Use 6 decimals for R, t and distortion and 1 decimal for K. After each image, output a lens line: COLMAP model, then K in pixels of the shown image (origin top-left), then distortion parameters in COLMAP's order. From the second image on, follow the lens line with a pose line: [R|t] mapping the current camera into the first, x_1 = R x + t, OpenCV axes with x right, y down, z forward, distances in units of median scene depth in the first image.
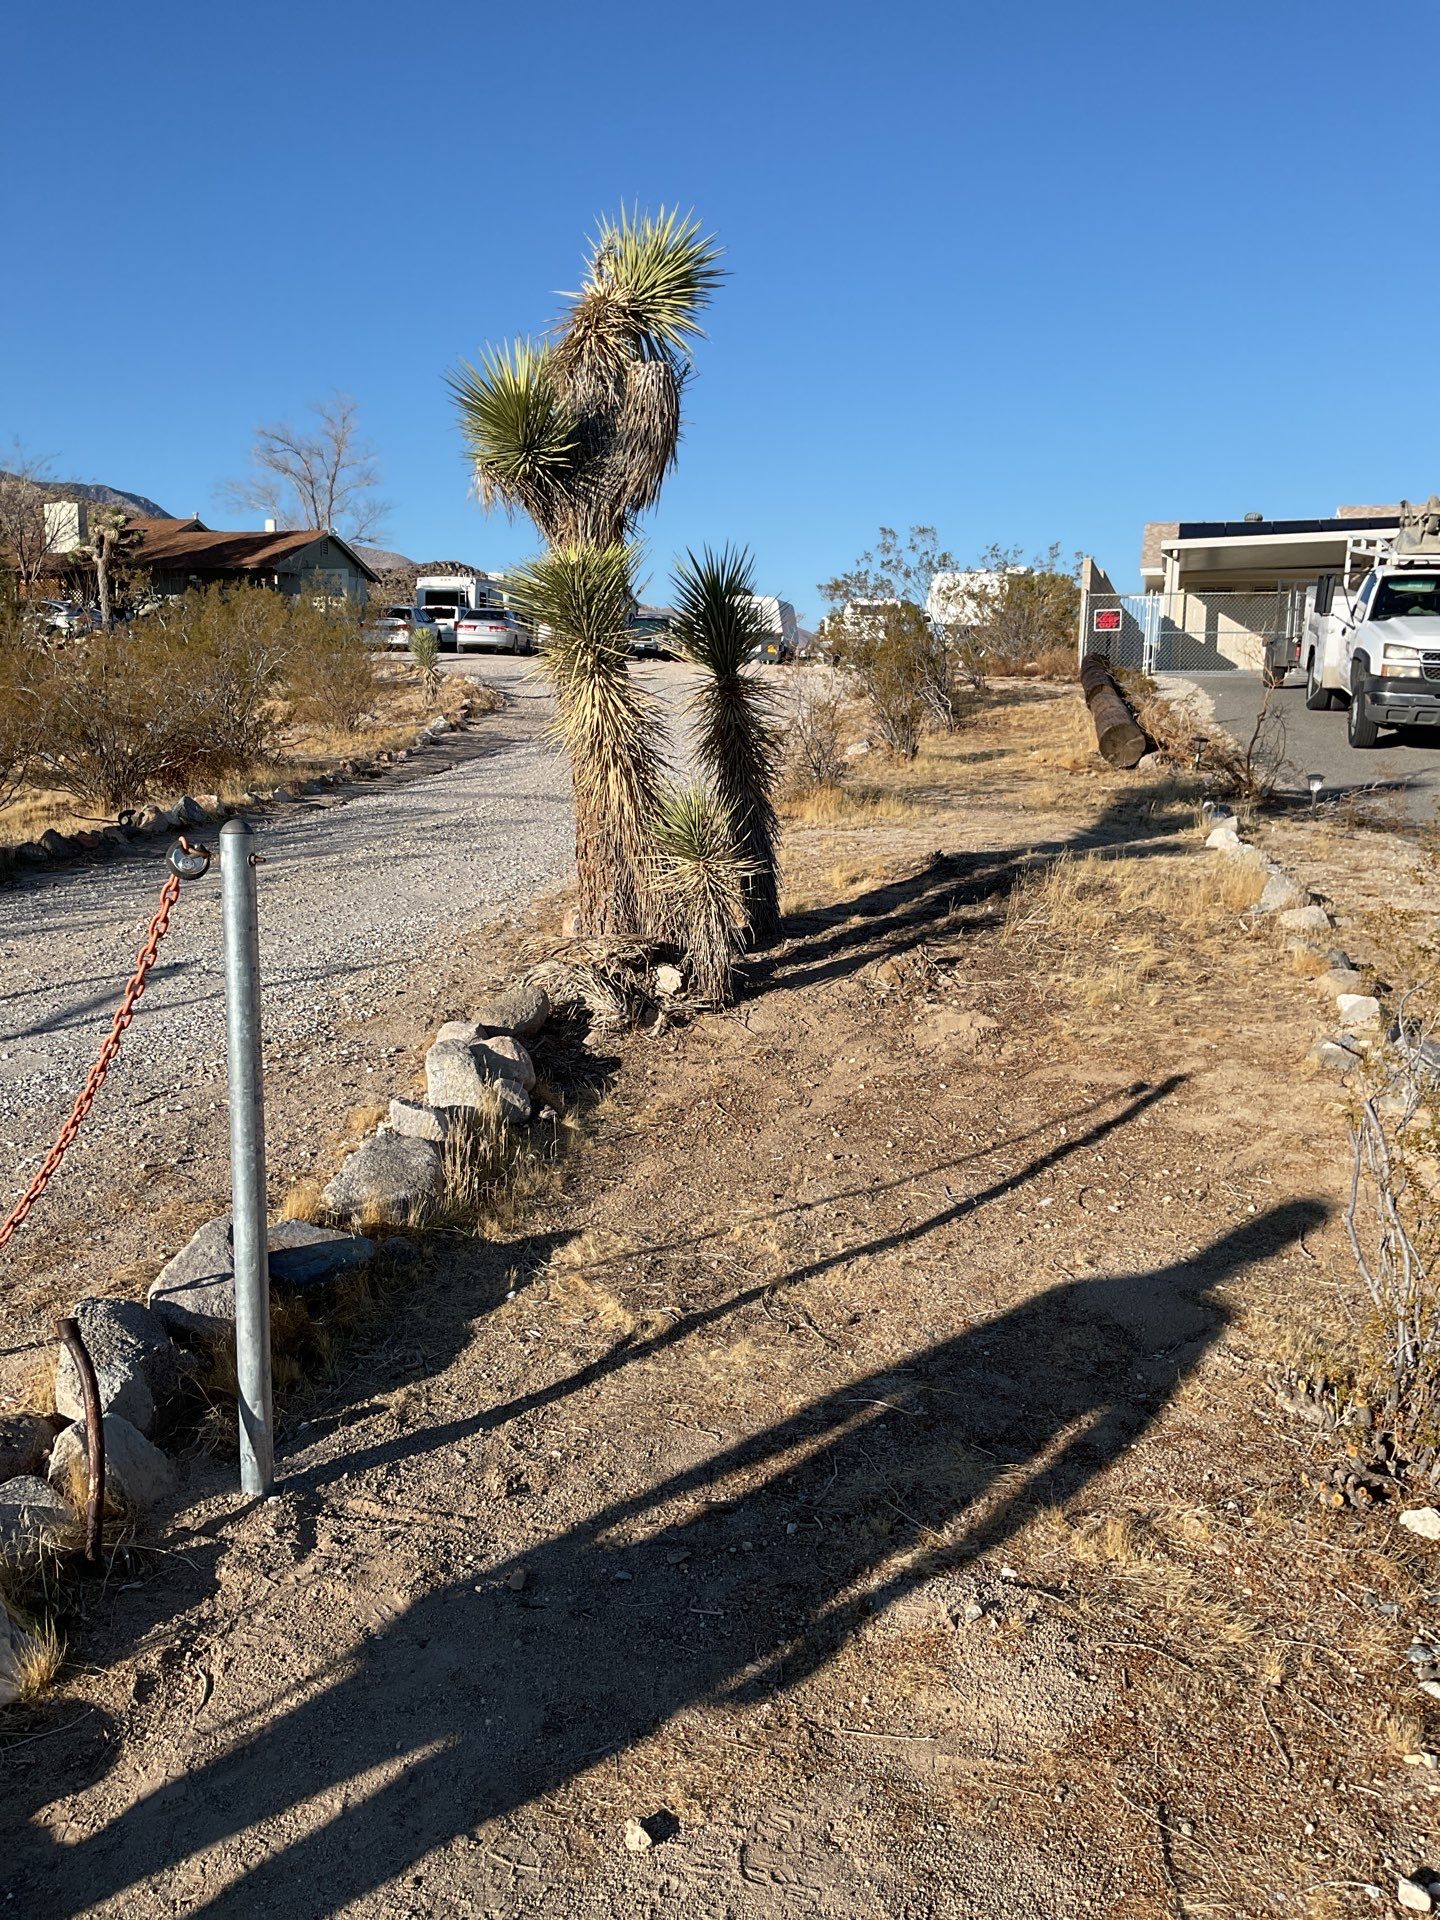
lens RADIAL K [[1584.2, 0, 720.0], [0, 1584.2, 960.0], [0, 0, 1]] dist [0.123577, -0.262393]
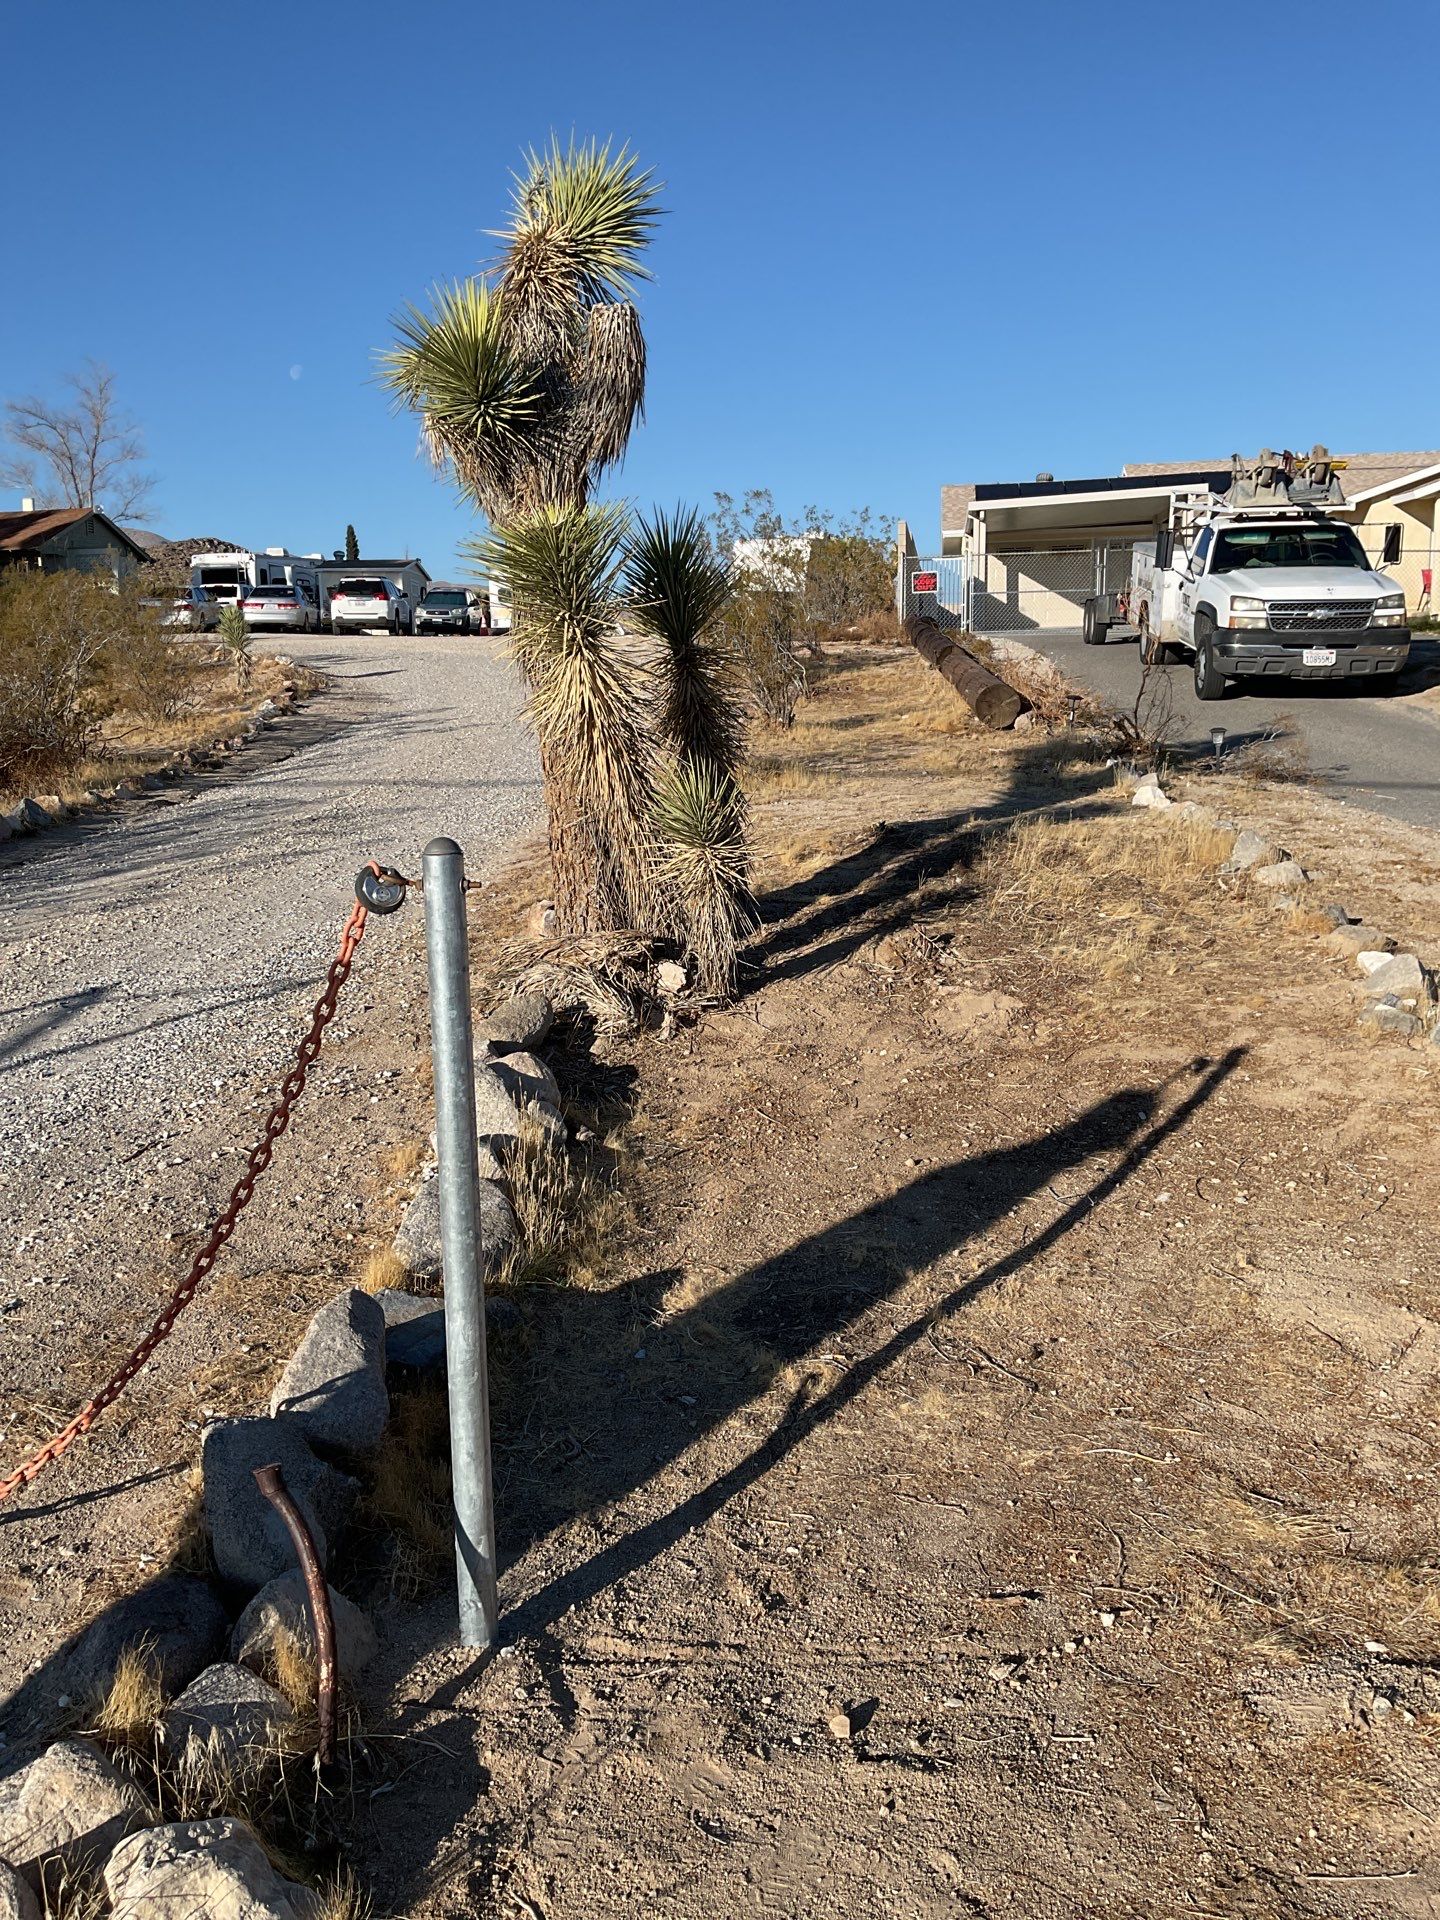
lens RADIAL K [[1582.5, 0, 720.0], [0, 1582.5, 960.0], [0, 0, 1]] dist [0.111209, -0.220914]
pose [[0.990139, -0.057103, 0.127921, -0.116290], [0.054777, 0.998264, 0.021632, -0.015126], [-0.128934, -0.014412, 0.991548, 0.076572]]
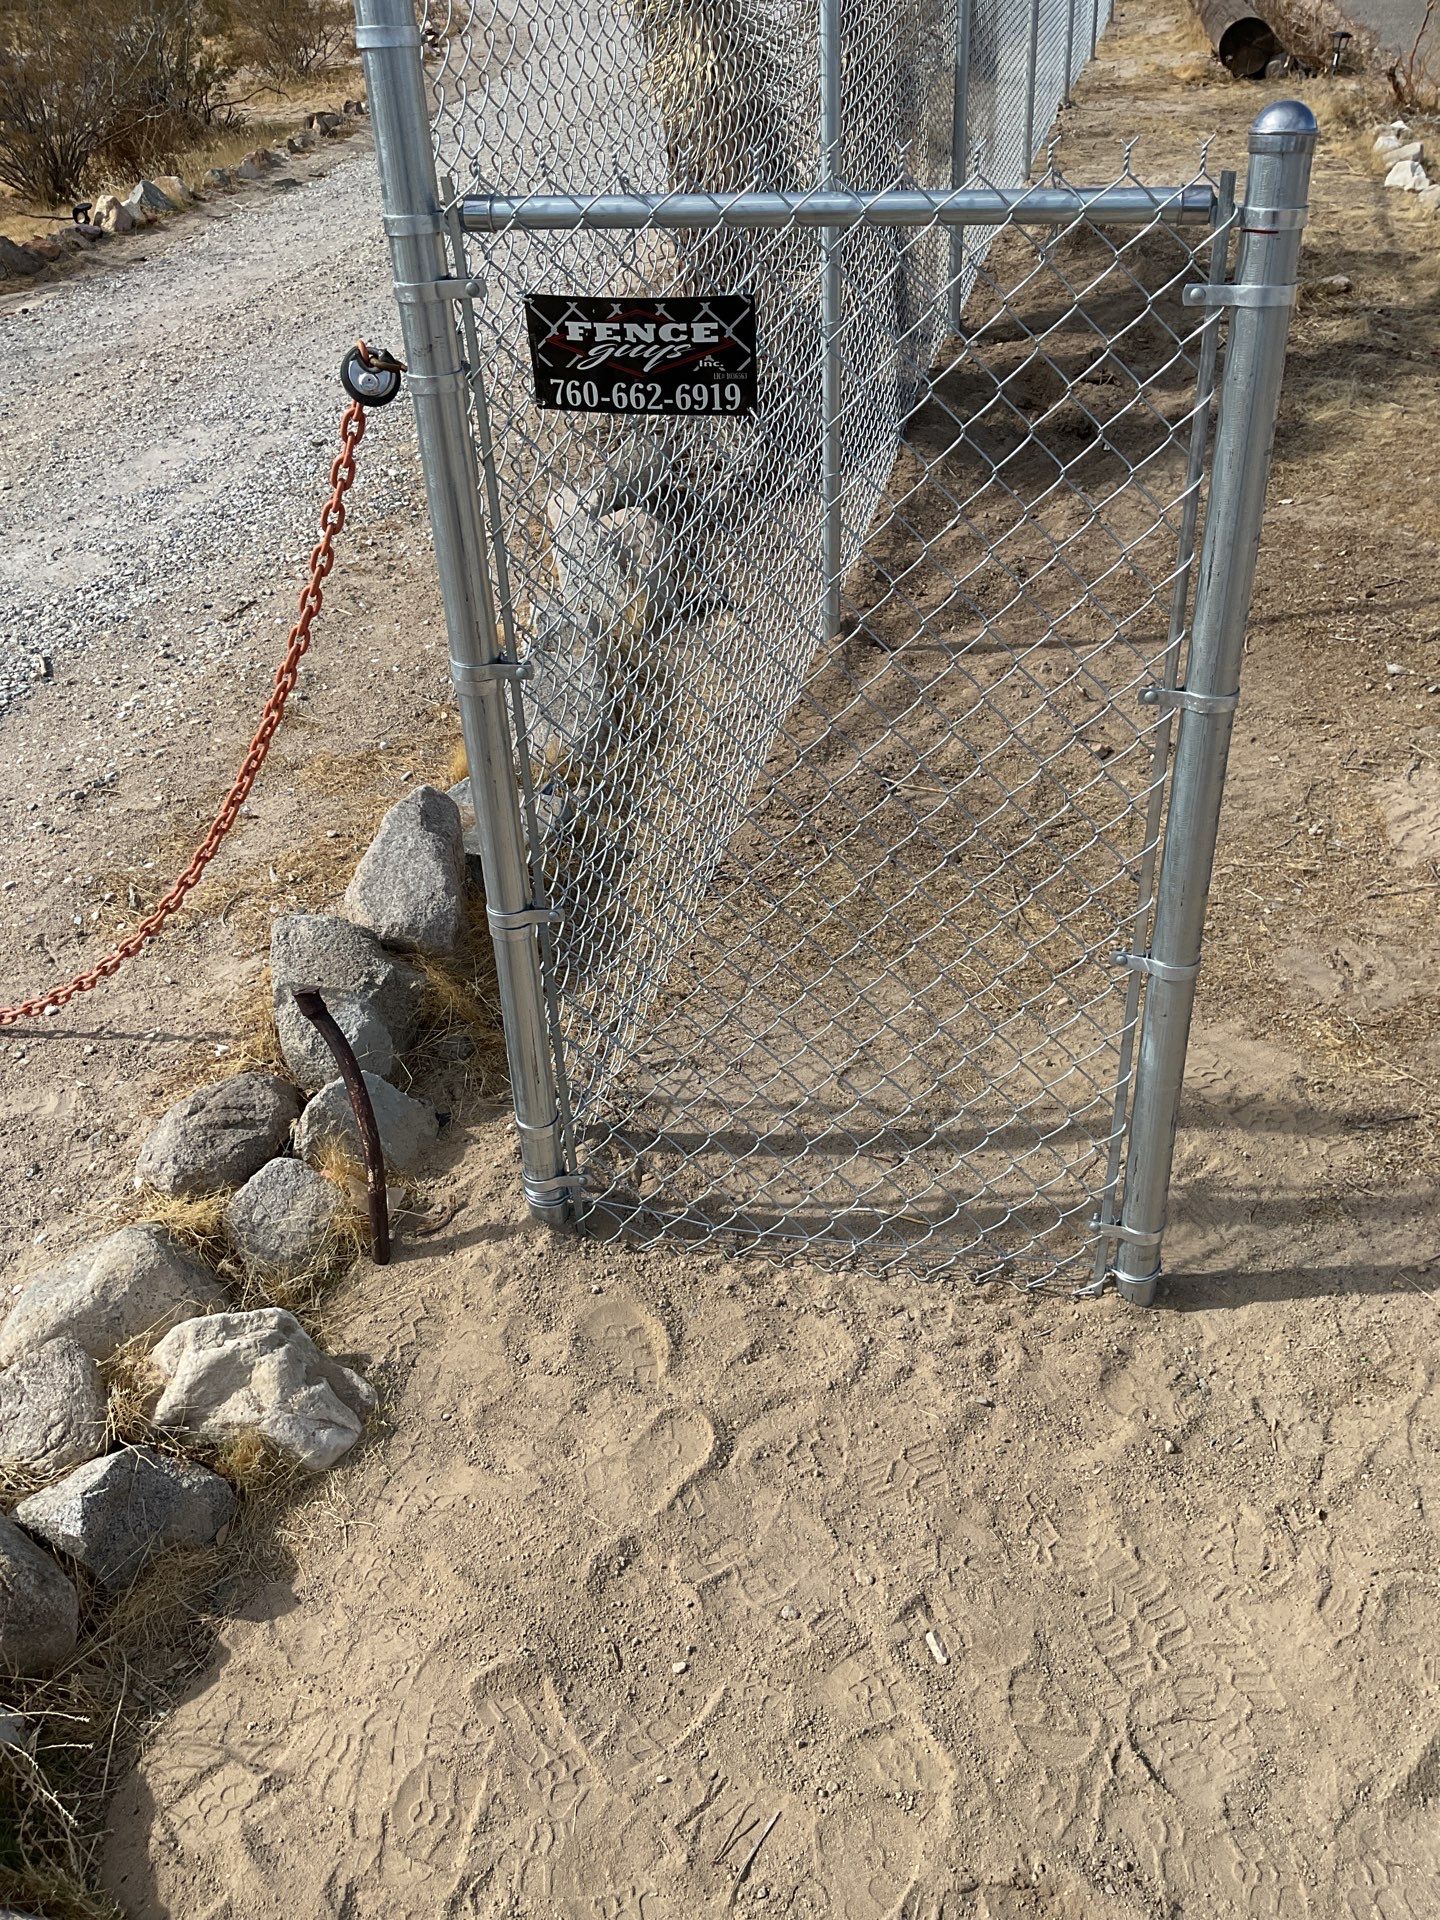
lens RADIAL K [[1582.8, 0, 720.0], [0, 1582.8, 960.0], [0, 0, 1]] dist [0.093044, -0.170322]
pose [[0.998612, -0.052168, -0.007253, -0.082033], [0.051124, 0.926961, 0.371658, -0.034447], [-0.012666, -0.371513, 0.928341, 0.109967]]
